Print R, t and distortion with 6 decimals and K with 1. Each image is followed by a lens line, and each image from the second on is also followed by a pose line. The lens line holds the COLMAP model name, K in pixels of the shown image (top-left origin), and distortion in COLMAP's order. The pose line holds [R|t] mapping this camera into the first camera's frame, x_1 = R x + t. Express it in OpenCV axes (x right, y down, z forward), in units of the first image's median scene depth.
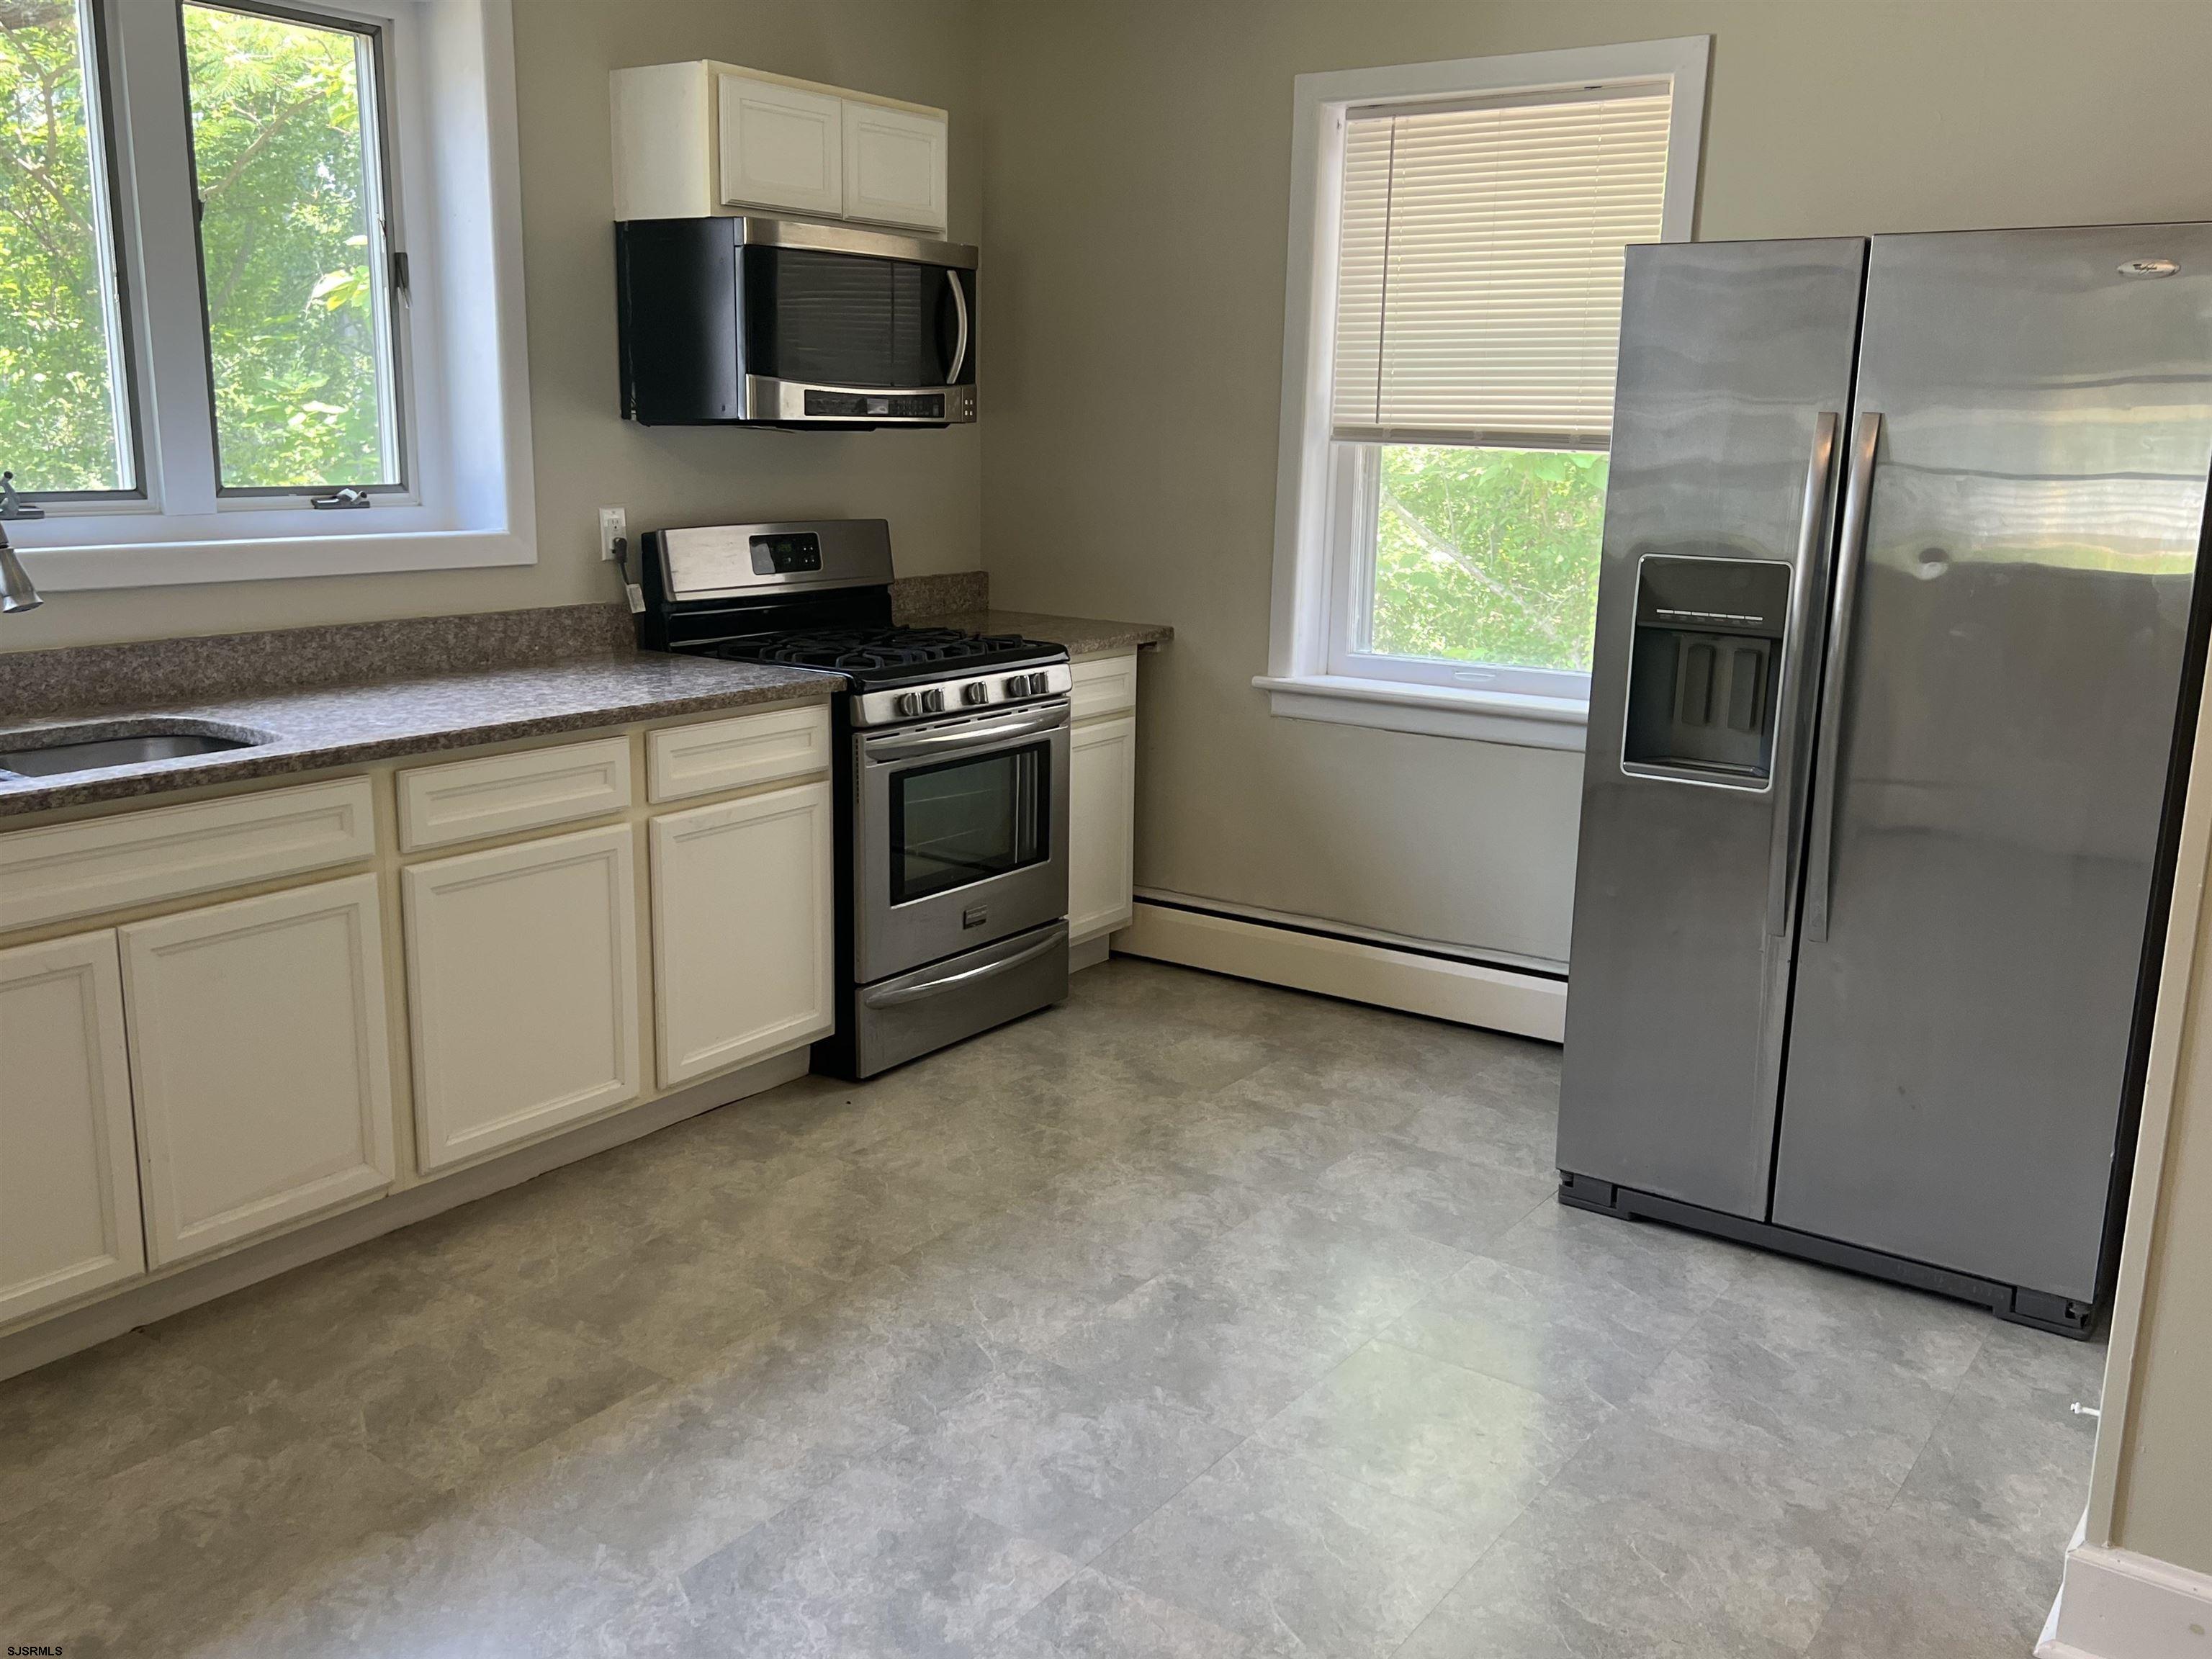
lens RADIAL K [[1897.4, 0, 1095.6], [0, 1897.4, 827.8], [0, 0, 1]] dist [0.100132, -0.159665]
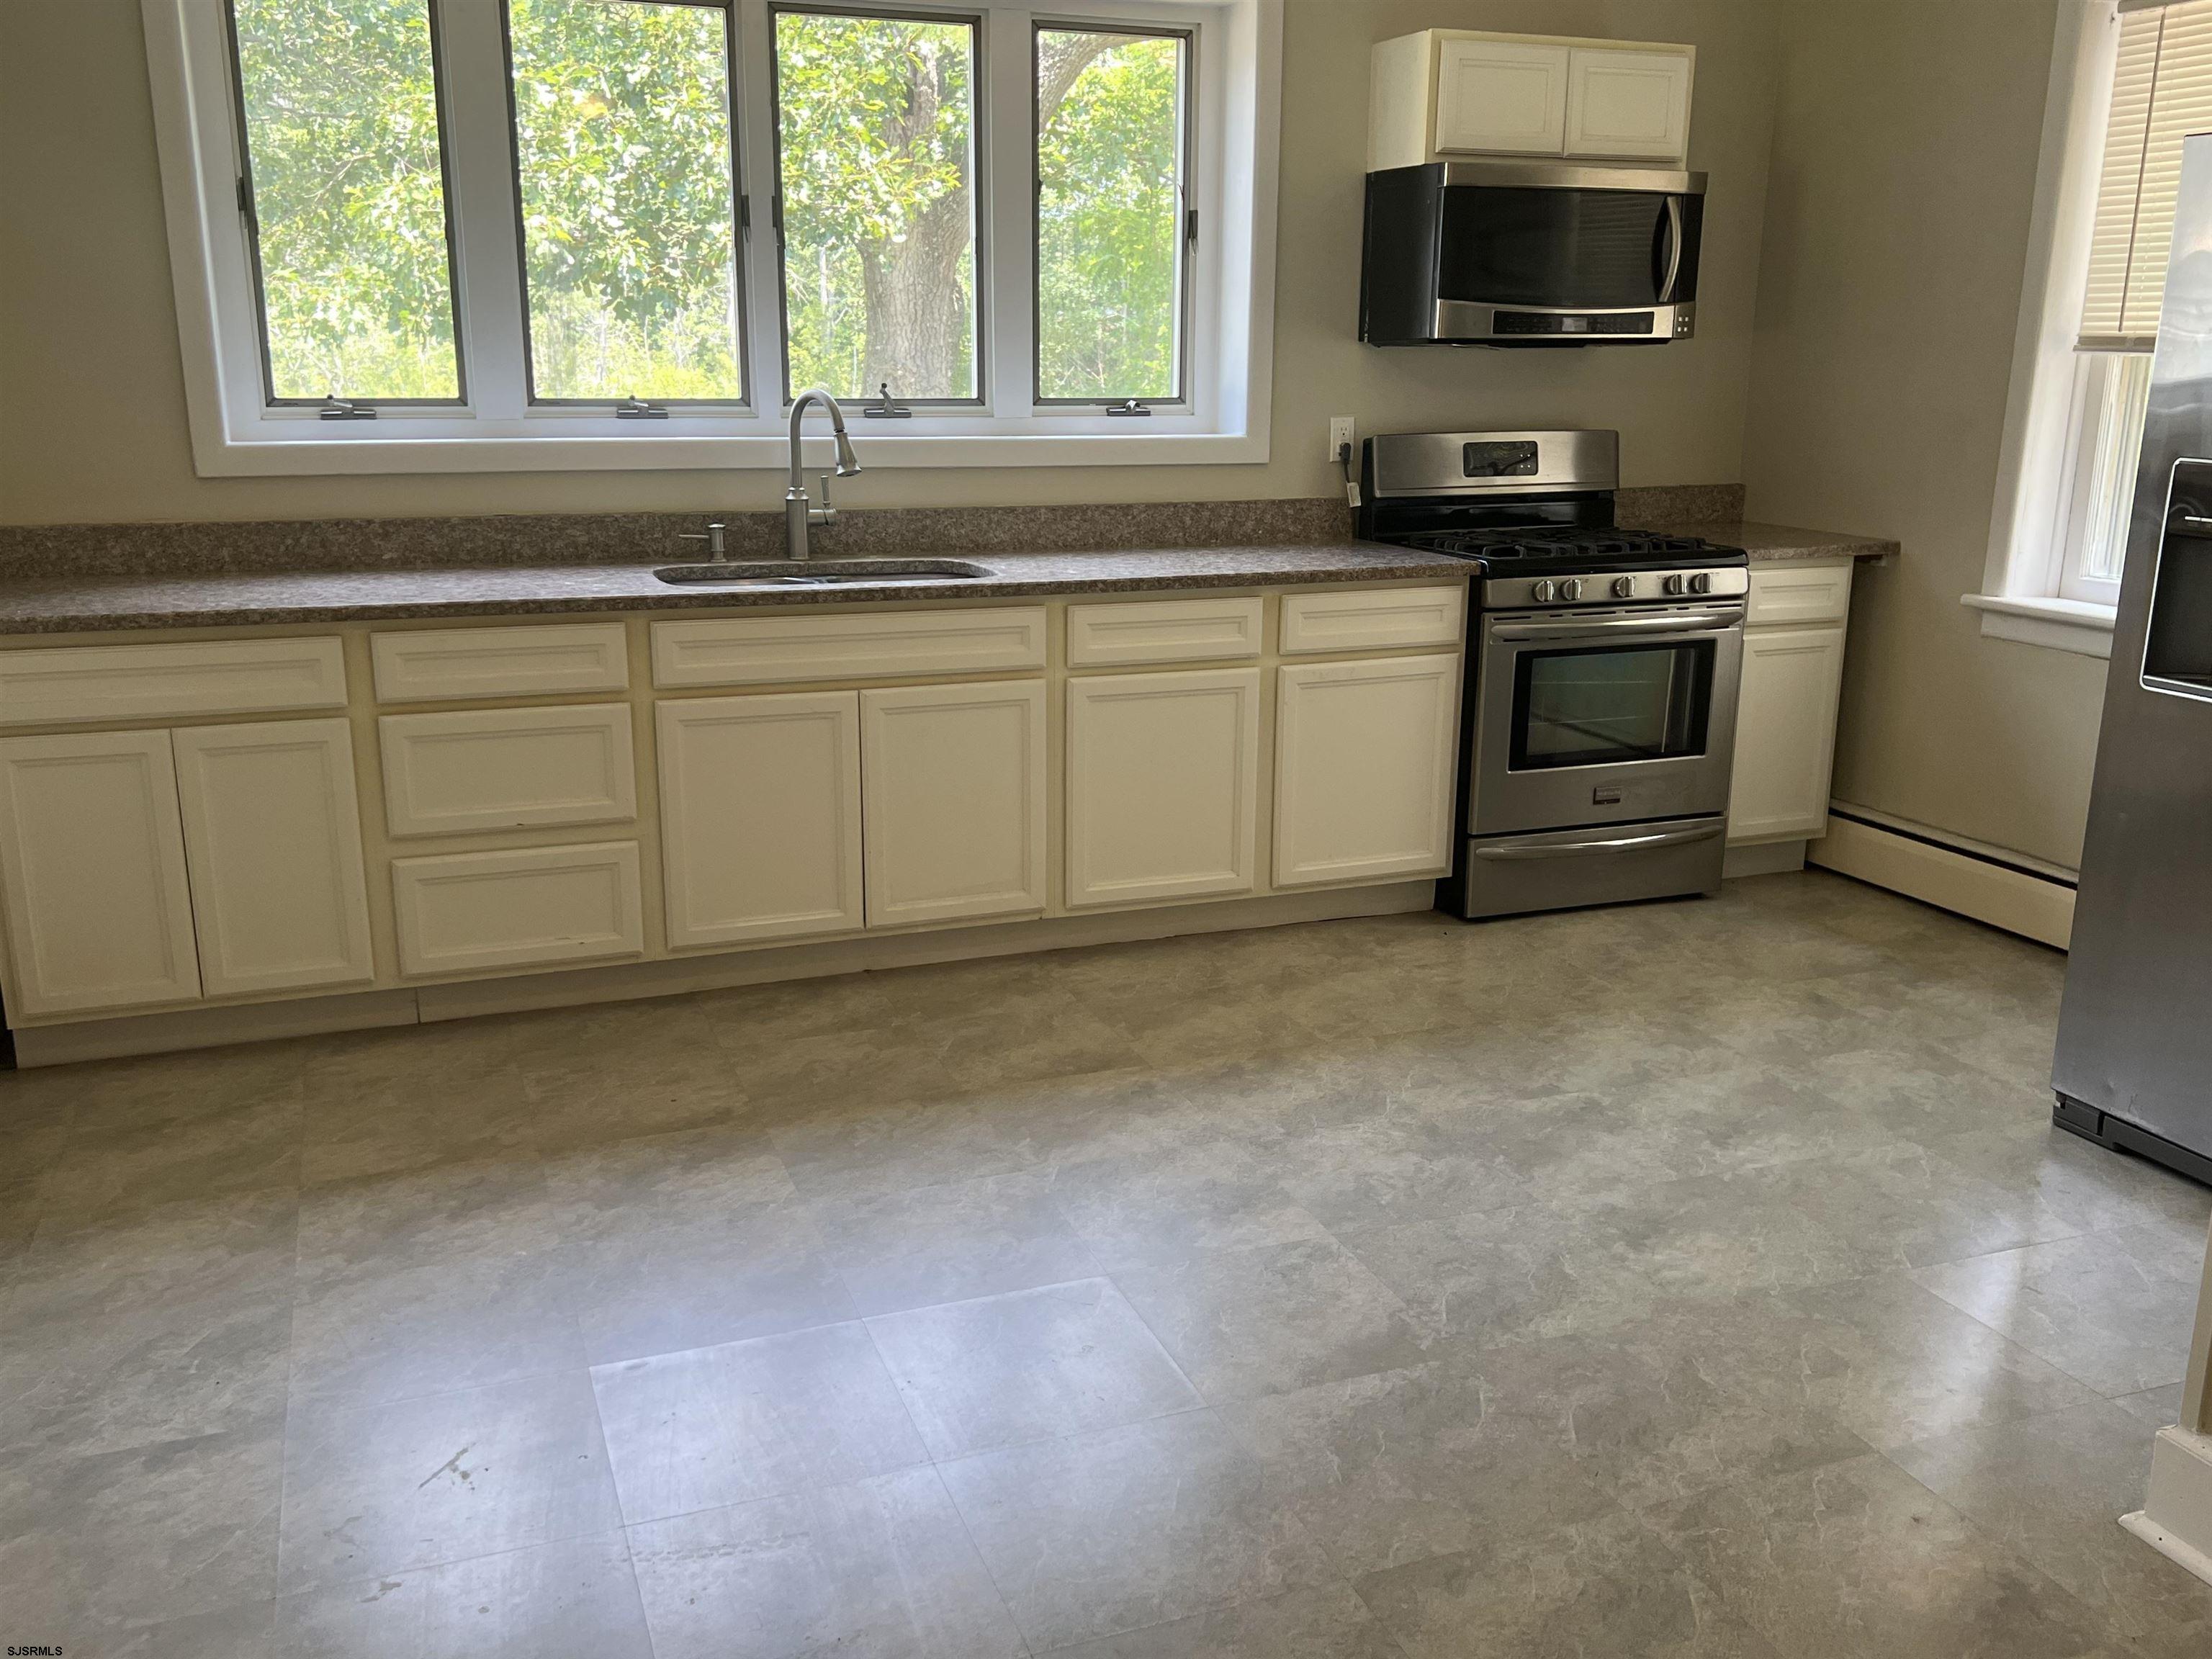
lens RADIAL K [[1897.4, 0, 1088.8], [0, 1897.4, 847.8], [0, 0, 1]] dist [0.100132, -0.159665]
pose [[0.830359, 0.129064, -0.542077, 0.345418], [-0.108440, 0.991636, 0.069992, 0.038795], [0.546576, 0.000664, 0.837409, -0.101335]]
